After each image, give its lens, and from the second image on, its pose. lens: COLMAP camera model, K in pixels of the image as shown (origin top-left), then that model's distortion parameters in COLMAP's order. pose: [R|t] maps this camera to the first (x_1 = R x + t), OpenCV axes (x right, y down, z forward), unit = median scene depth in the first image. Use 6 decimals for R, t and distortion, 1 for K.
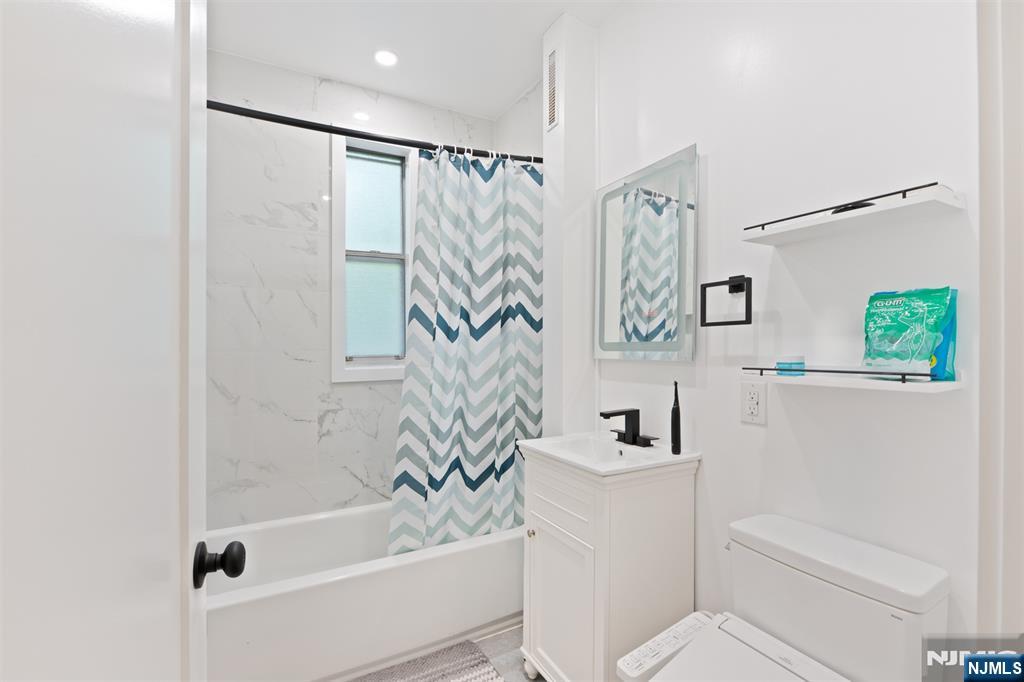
lens RADIAL K [[462.2, 0, 503.5], [0, 462.2, 338.3], [0, 0, 1]] dist [0.004009, -0.003259]
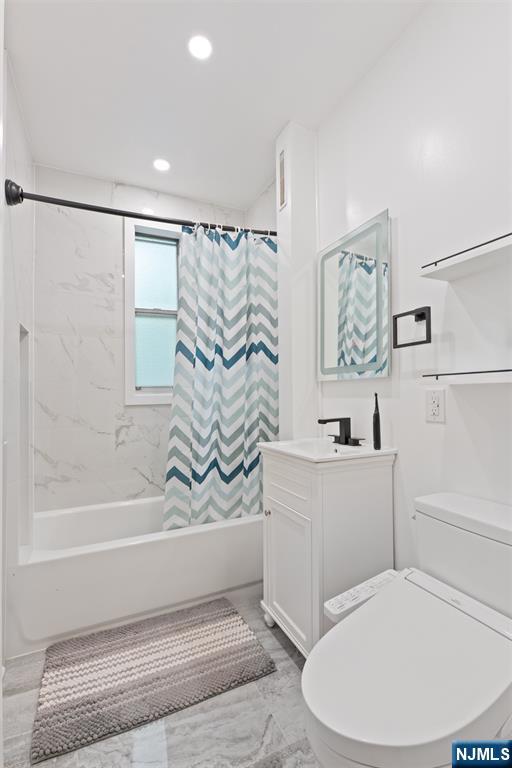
lens RADIAL K [[346.6, 0, 254.8], [0, 346.6, 389.0], [0, 0, 1]] dist [0.004009, -0.003259]
pose [[0.997906, -0.011561, -0.063638, 0.083586], [0.010310, 0.999748, -0.019944, 0.083935], [0.063853, 0.019246, 0.997774, 0.012137]]
